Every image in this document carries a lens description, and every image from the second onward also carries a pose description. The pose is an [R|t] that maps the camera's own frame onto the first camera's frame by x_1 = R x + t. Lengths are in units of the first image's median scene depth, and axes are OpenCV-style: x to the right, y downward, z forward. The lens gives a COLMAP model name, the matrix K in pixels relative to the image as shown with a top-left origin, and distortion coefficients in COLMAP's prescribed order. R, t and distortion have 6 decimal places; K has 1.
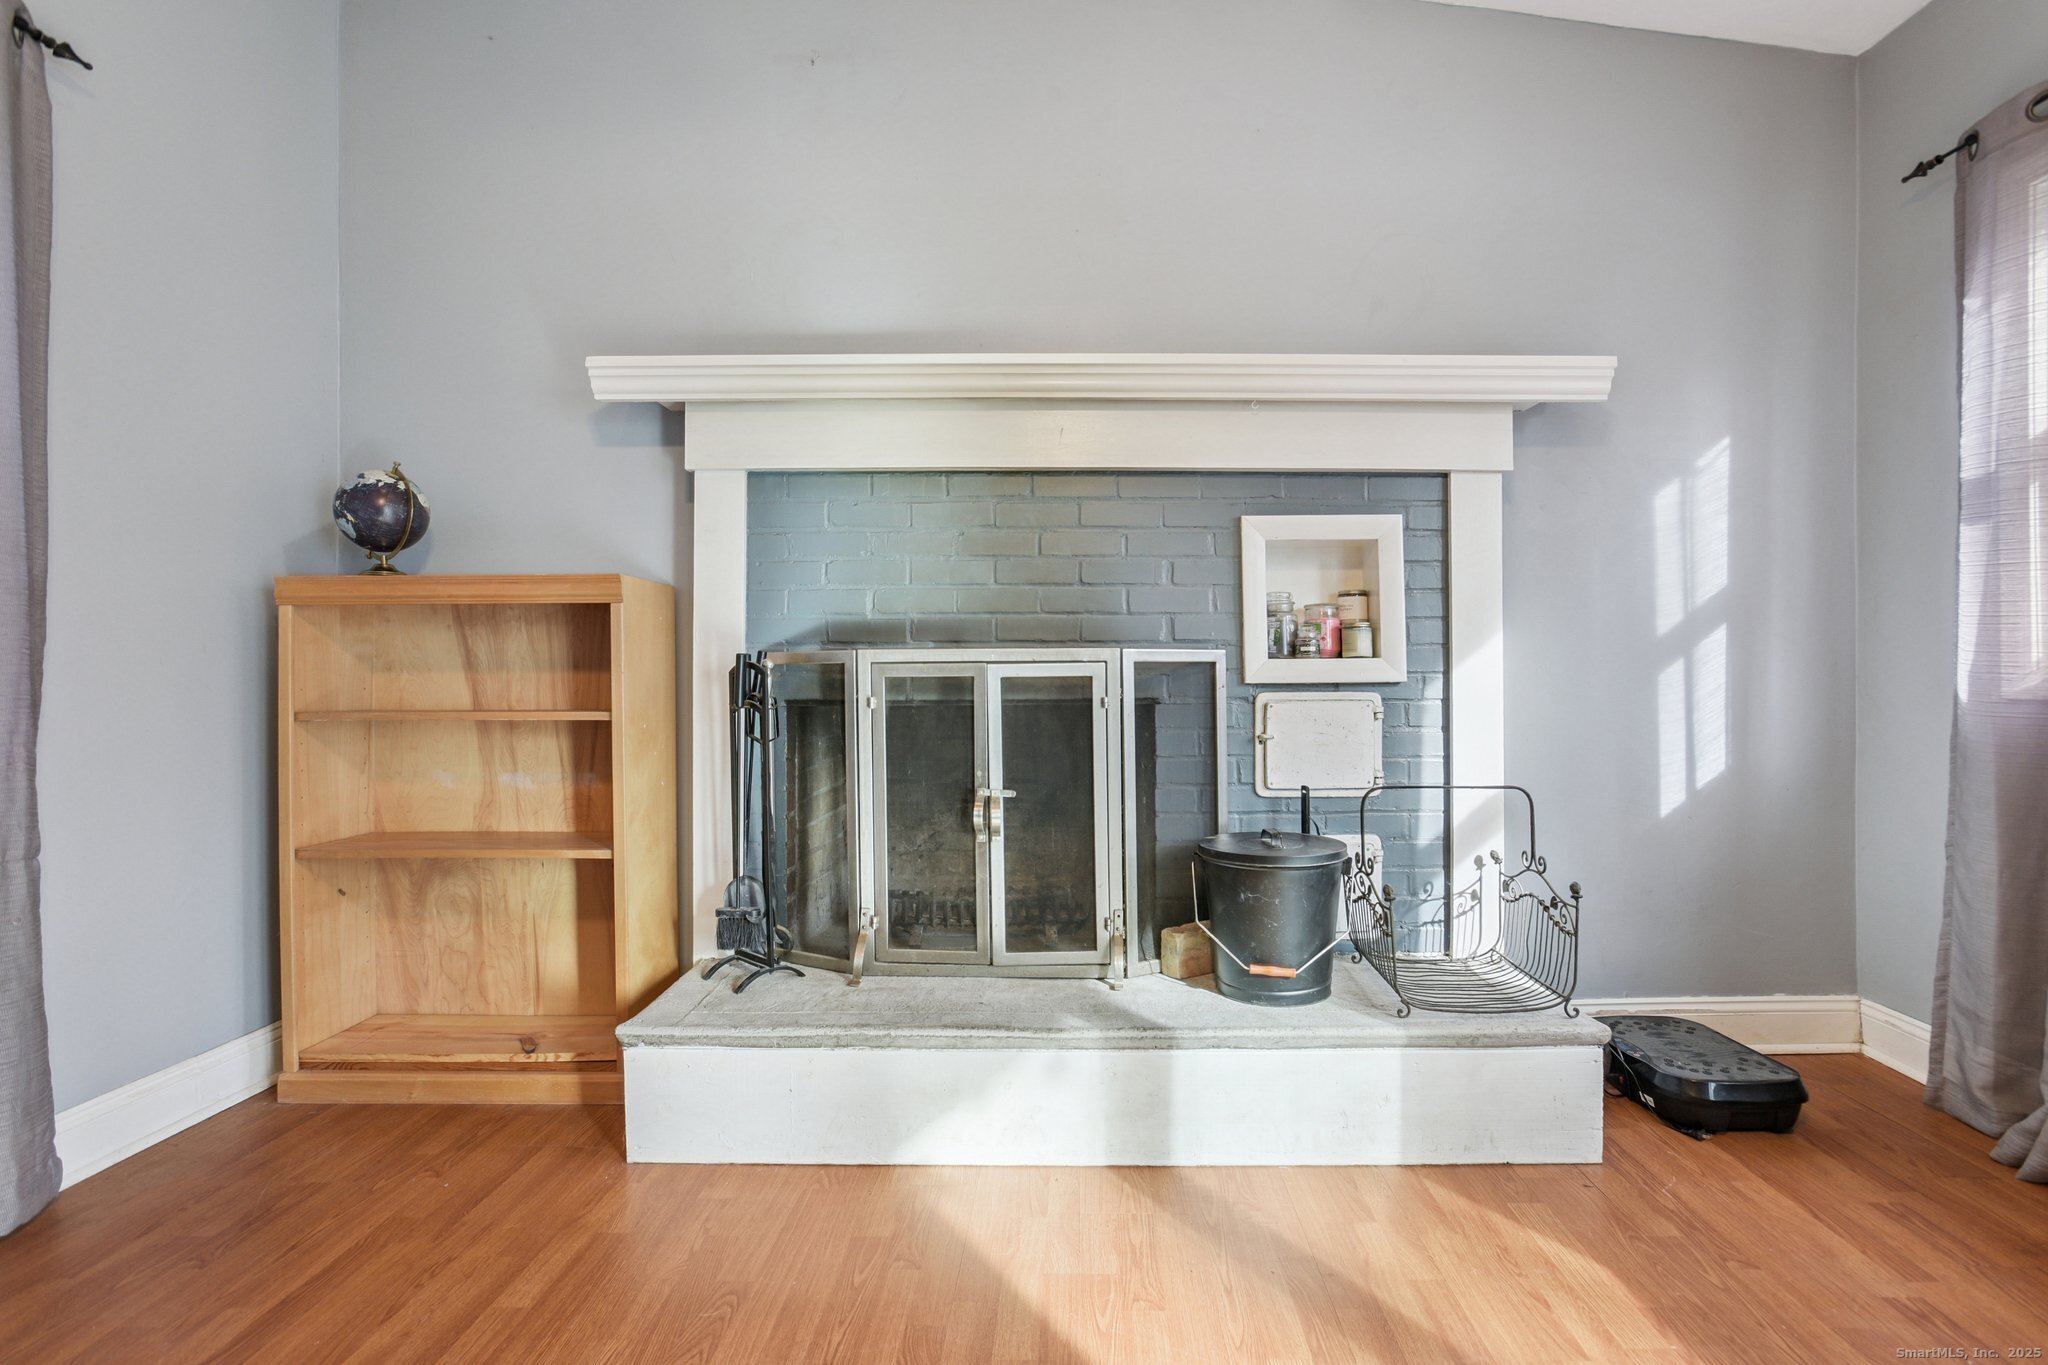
lens RADIAL K [[1008.9, 0, 1046.4], [0, 1008.9, 657.5], [0, 0, 1]] dist [-0.035727, 0.024608]
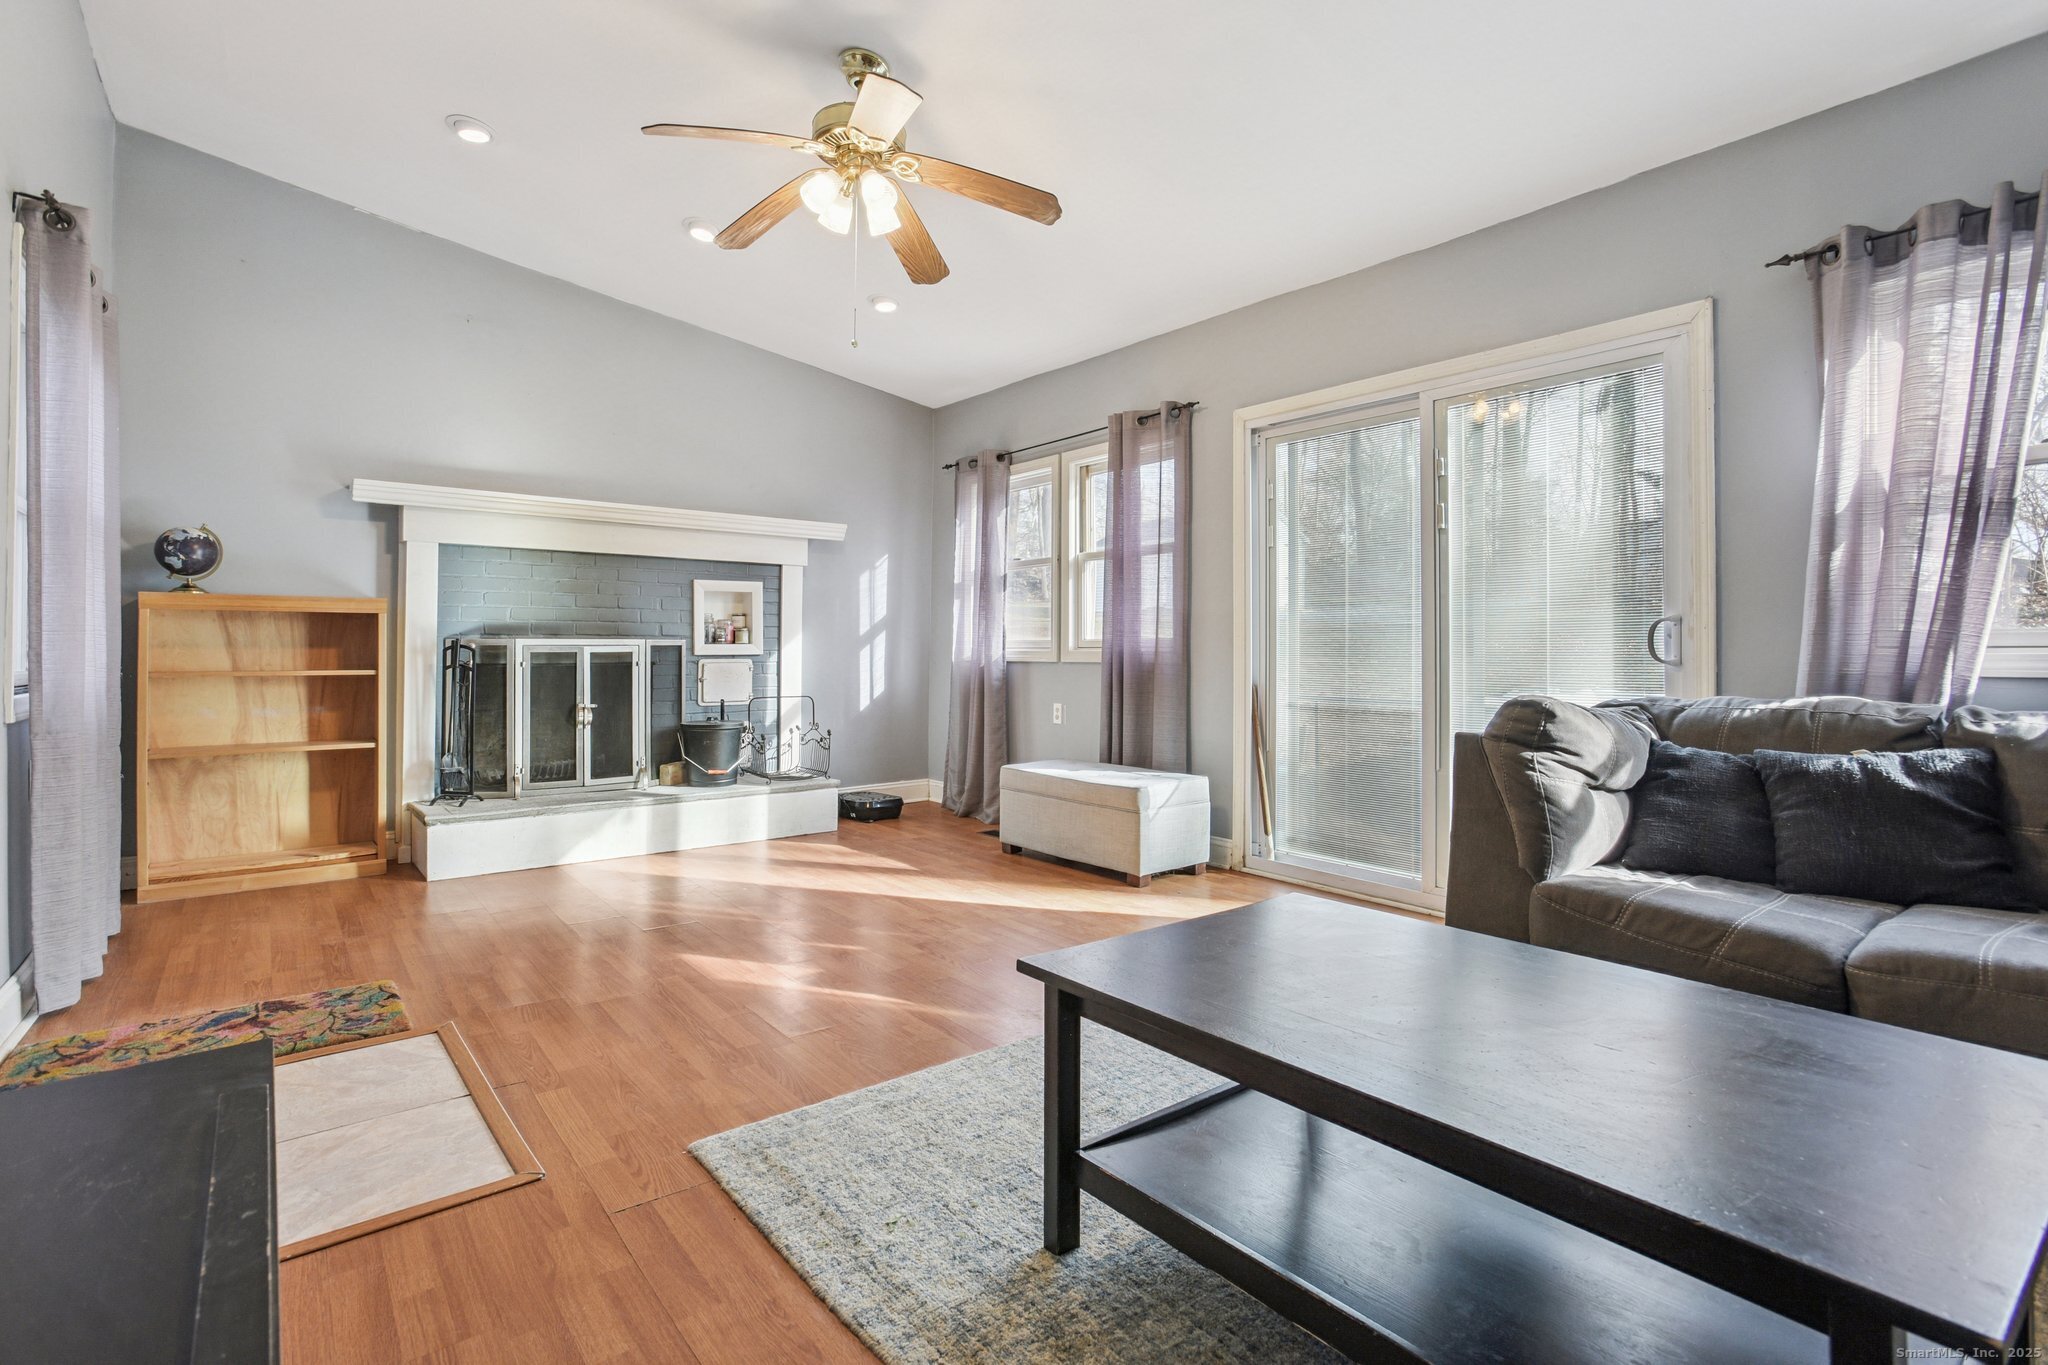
lens RADIAL K [[1008.9, 0, 1046.4], [0, 1008.9, 657.5], [0, 0, 1]] dist [-0.035727, 0.024608]
pose [[0.758525, -0.001440, 0.651643, -0.657496], [-0.019637, 0.999493, 0.025067, -0.039787], [-0.651348, -0.031810, 0.758112, -1.184759]]
